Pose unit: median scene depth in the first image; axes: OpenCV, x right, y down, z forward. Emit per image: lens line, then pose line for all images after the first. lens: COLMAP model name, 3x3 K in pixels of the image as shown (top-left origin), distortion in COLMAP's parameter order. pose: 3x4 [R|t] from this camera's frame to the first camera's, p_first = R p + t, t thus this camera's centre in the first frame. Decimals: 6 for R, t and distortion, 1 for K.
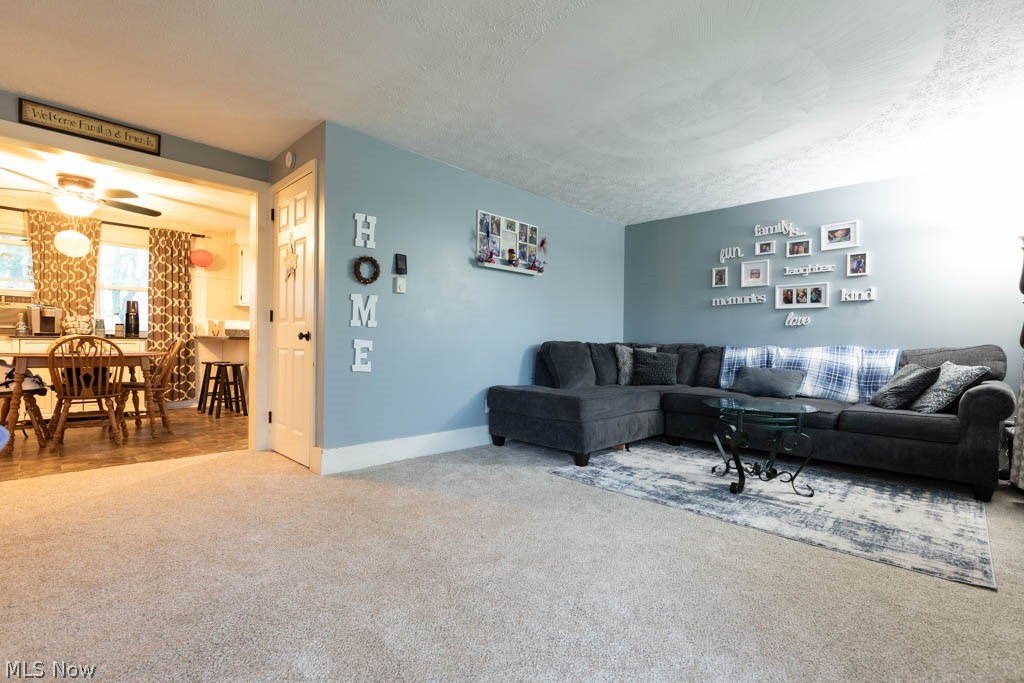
lens RADIAL K [[473.0, 0, 511.9], [0, 473.0, 346.4], [0, 0, 1]] dist [0.000221, 0.000218]
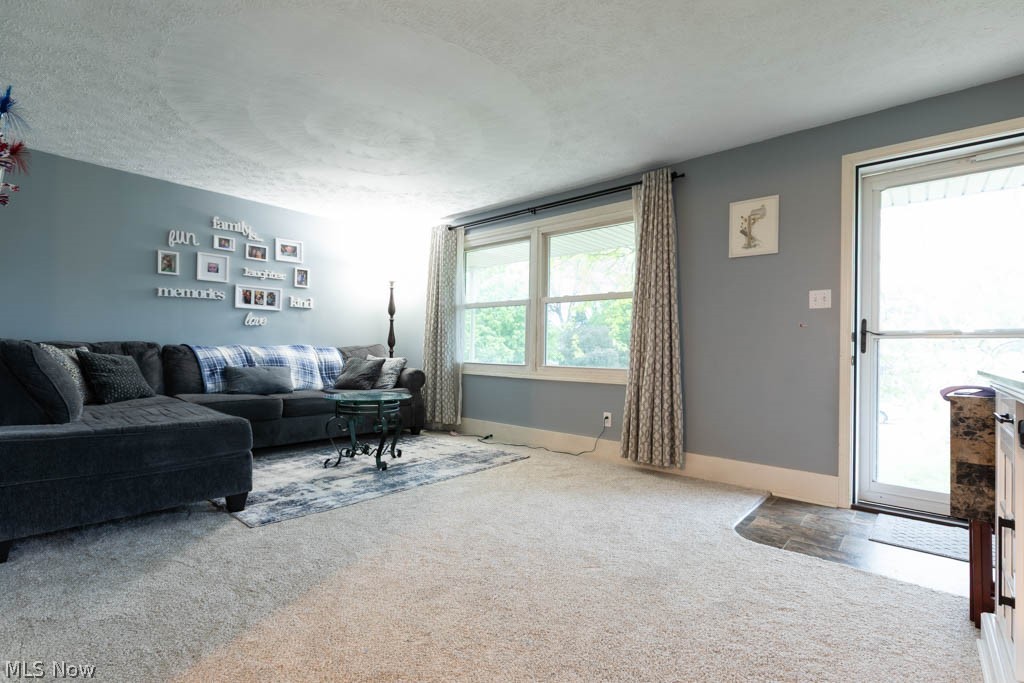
lens RADIAL K [[473.0, 0, 510.7], [0, 473.0, 347.8], [0, 0, 1]] dist [0.000221, 0.000218]
pose [[-0.056578, -0.015112, 0.998284, -0.510438], [-0.009375, 0.999849, 0.014605, -0.015157], [-0.998354, -0.008533, -0.056711, 0.510021]]
